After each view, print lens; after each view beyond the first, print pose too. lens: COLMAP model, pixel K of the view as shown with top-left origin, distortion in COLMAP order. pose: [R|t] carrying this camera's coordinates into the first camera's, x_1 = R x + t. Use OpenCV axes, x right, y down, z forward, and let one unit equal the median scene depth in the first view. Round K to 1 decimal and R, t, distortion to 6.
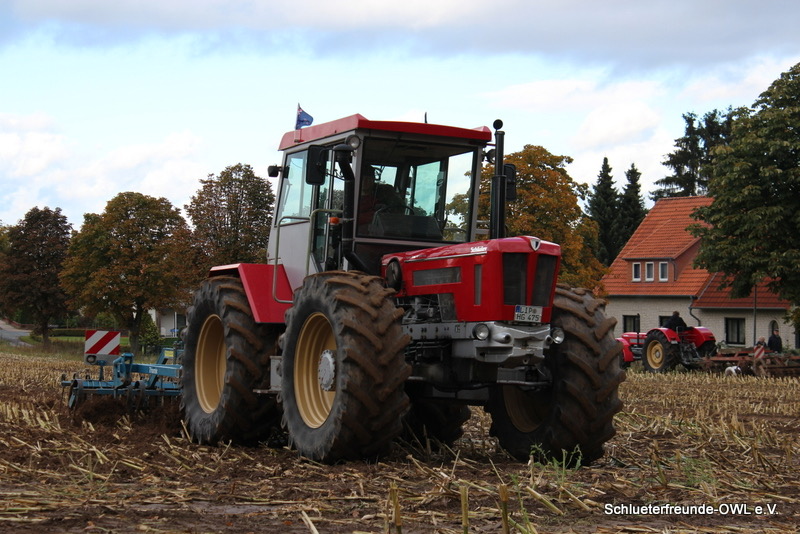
lens RADIAL K [[1897.6, 0, 403.8], [0, 1897.6, 267.9], [0, 0, 1]] dist [0.076346, 0.000000]
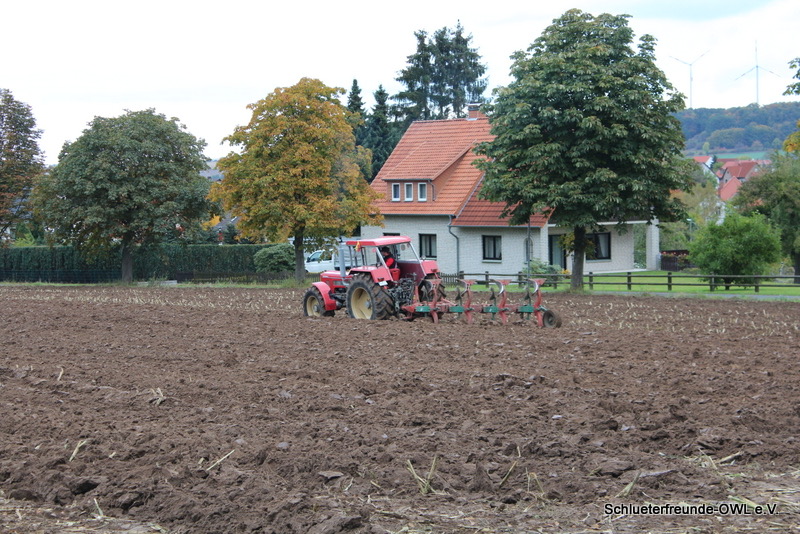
lens RADIAL K [[1897.6, 0, 407.0], [0, 1897.6, 270.8], [0, 0, 1]] dist [0.076346, 0.000000]
pose [[0.986799, -0.022128, 0.160432, -0.040943], [0.013270, 0.998338, 0.056079, -0.012893], [-0.161406, -0.053210, 0.985453, -0.047739]]
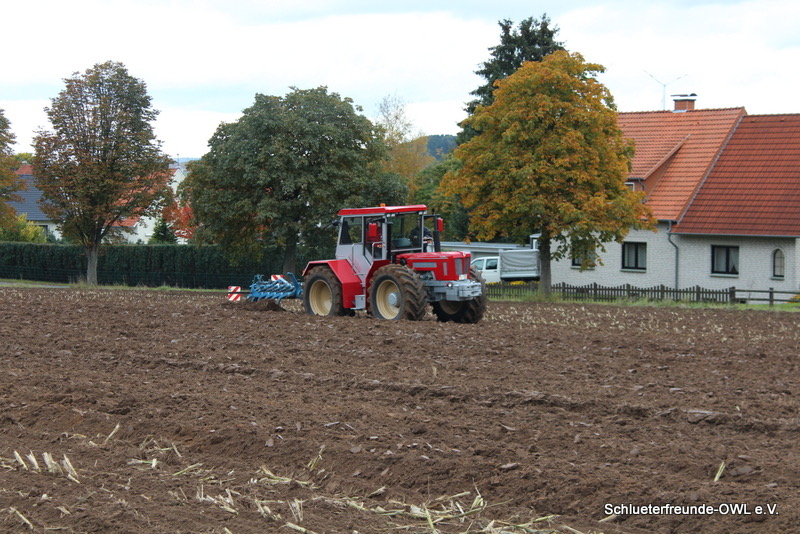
lens RADIAL K [[1897.6, 0, 407.6], [0, 1897.6, 271.8], [0, 0, 1]] dist [0.076346, 0.000000]
pose [[0.975577, 0.003603, 0.219629, -0.159027], [-0.015064, 0.998609, 0.050530, -0.004629], [-0.219142, -0.052605, 0.974274, 0.118077]]
